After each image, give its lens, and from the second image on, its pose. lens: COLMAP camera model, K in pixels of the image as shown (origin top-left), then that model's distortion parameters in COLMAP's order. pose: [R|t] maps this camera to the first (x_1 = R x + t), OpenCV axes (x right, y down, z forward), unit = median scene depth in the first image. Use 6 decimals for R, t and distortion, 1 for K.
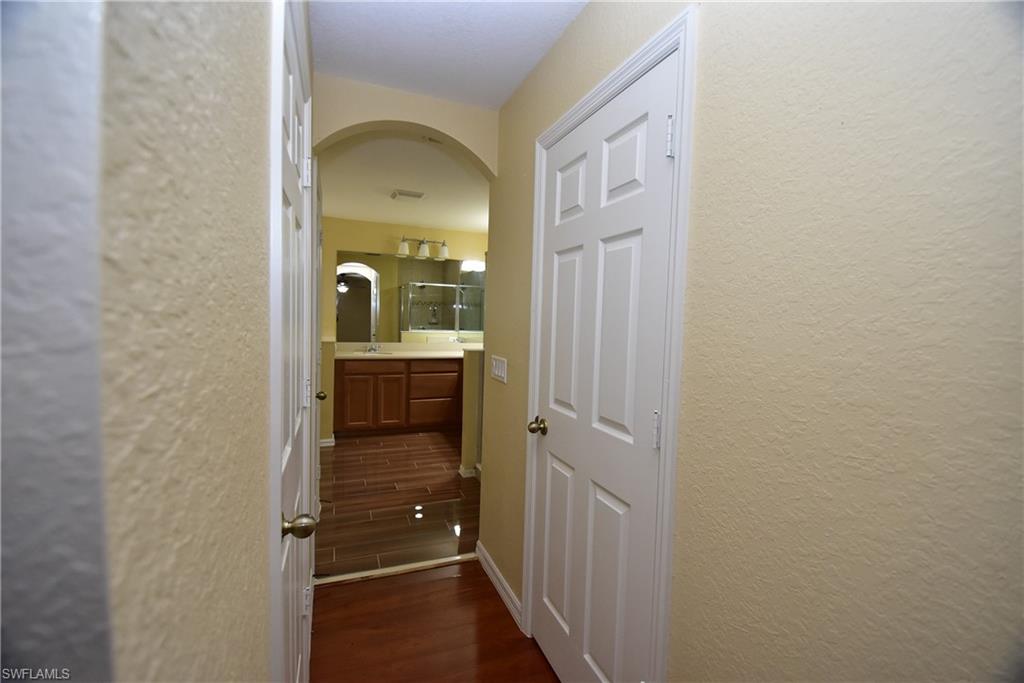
lens RADIAL K [[448.6, 0, 512.0], [0, 448.6, 341.5], [0, 0, 1]] dist [0.024073, -0.000235]
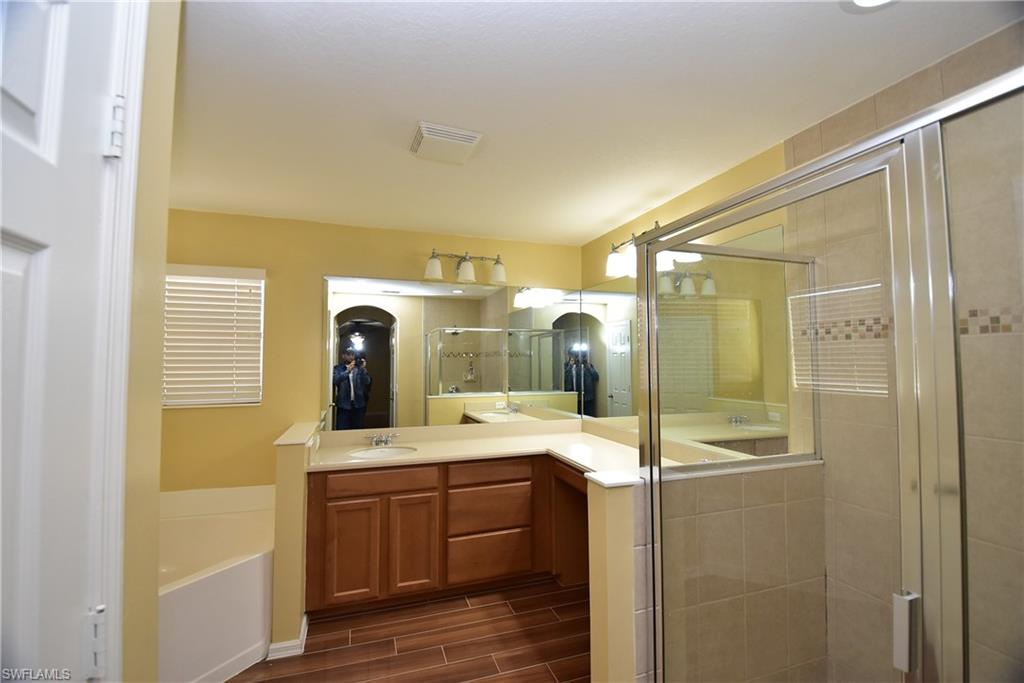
lens RADIAL K [[448.6, 0, 512.0], [0, 448.6, 341.5], [0, 0, 1]] dist [0.024073, -0.000235]
pose [[0.998303, -0.033205, -0.047849, -0.108489], [0.028193, 0.994400, -0.101856, -0.045684], [0.050963, 0.100335, 0.993648, 0.409334]]
